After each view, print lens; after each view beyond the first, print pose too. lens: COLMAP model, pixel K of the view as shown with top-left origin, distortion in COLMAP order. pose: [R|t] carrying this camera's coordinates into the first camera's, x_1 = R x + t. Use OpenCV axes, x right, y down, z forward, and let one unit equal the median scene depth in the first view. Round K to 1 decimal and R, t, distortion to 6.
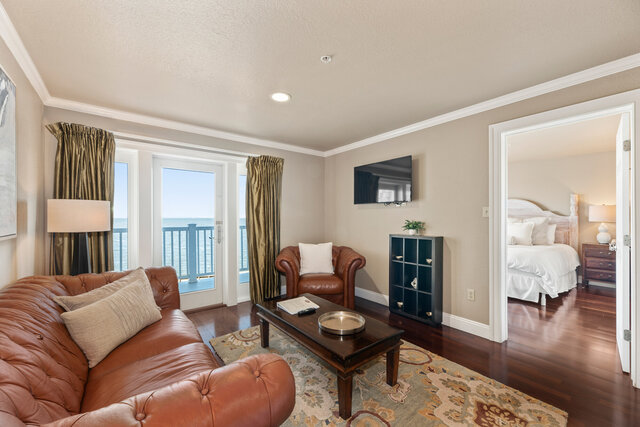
lens RADIAL K [[256.6, 0, 318.9], [0, 256.6, 215.4], [0, 0, 1]] dist [0.003679, -0.001181]
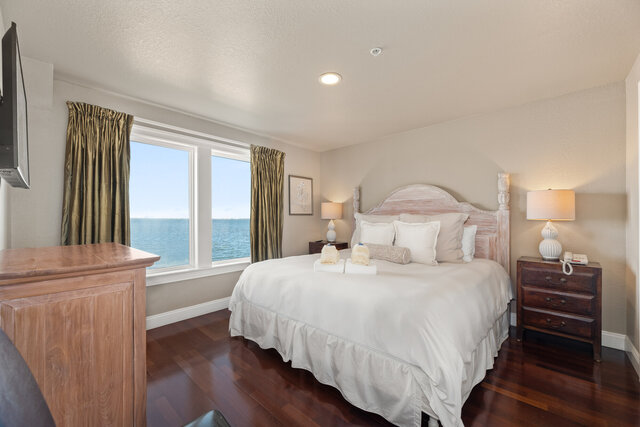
lens RADIAL K [[256.6, 0, 319.0], [0, 256.6, 215.3], [0, 0, 1]] dist [0.003679, -0.001181]
pose [[0.987904, -0.005834, 0.154956, 0.489316], [0.005922, 0.999982, -0.000102, 0.010626], [-0.154953, 0.001018, 0.987921, 0.490278]]
